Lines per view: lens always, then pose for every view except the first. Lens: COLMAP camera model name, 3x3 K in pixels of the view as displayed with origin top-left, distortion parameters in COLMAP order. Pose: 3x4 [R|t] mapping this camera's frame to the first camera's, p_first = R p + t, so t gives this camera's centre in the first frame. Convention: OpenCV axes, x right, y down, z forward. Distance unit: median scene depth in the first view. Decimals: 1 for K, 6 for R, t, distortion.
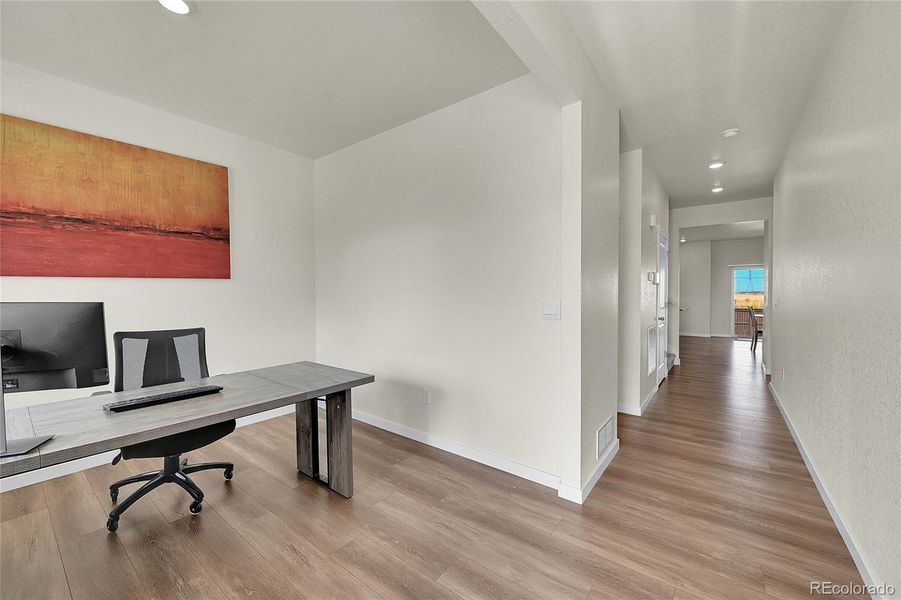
lens RADIAL K [[366.3, 0, 451.1], [0, 366.3, 299.4], [0, 0, 1]] dist [-0.002319, -0.000312]
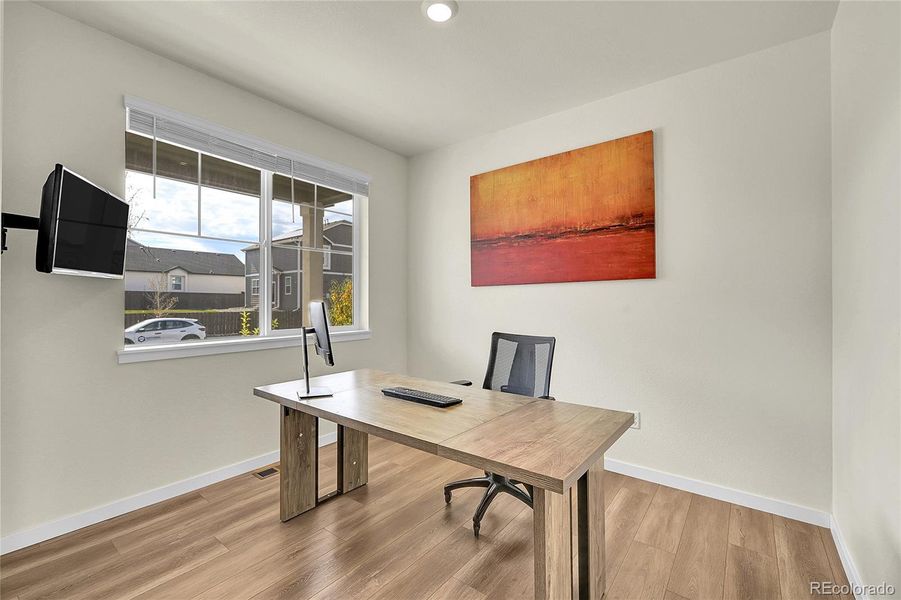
lens RADIAL K [[380.5, 0, 452.2], [0, 380.5, 298.8], [0, 0, 1]] dist [0.000630, -0.000335]
pose [[0.007863, -0.003048, -0.999964, 0.186880], [-0.021999, 0.999753, -0.003220, -0.003532], [0.999727, 0.022024, 0.007794, 0.665154]]
